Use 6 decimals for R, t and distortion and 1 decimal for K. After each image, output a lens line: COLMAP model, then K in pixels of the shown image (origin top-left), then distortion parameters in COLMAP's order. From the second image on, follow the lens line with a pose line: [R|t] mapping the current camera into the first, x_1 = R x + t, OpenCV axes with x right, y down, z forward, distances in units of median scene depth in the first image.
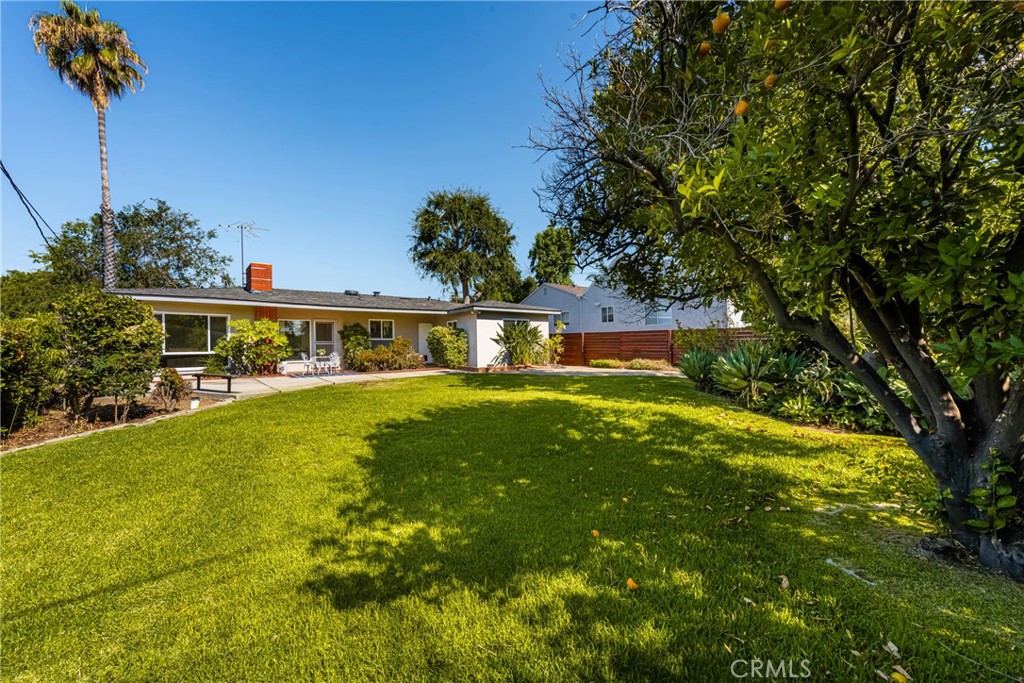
lens RADIAL K [[406.5, 0, 513.5], [0, 406.5, 345.8], [0, 0, 1]] dist [0.011124, -0.000053]
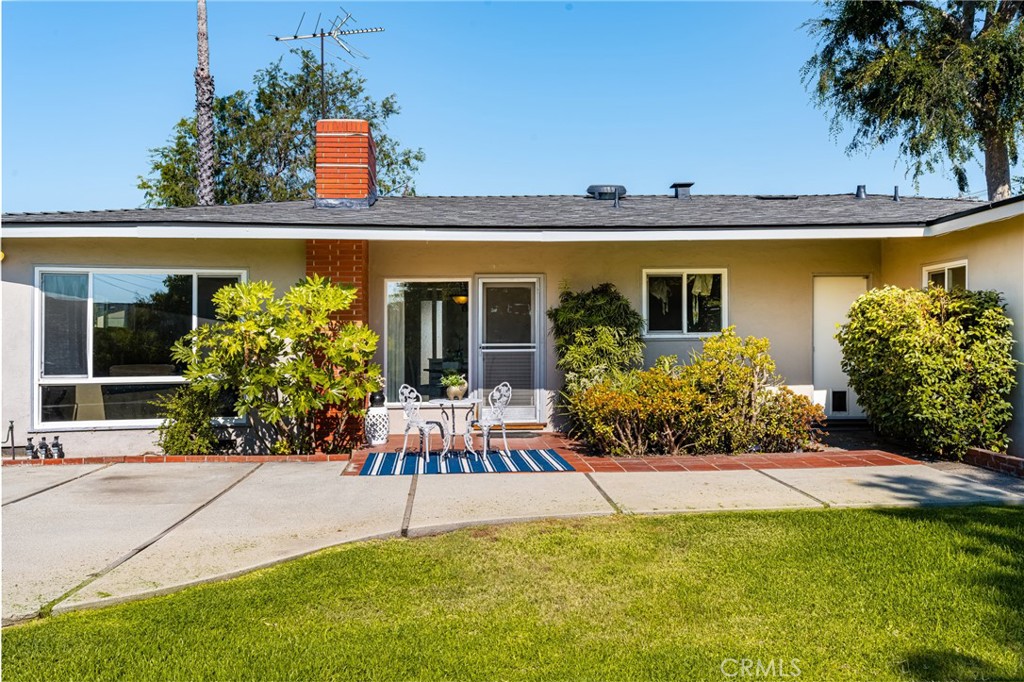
lens RADIAL K [[883.6, 0, 510.9], [0, 883.6, 344.8], [0, 0, 1]] dist [0.003247, 0.014804]
pose [[0.819896, 0.008489, -0.572449, -0.055672], [-0.002429, 0.999933, 0.011349, -0.016103], [0.572507, -0.007915, 0.819862, 0.386503]]
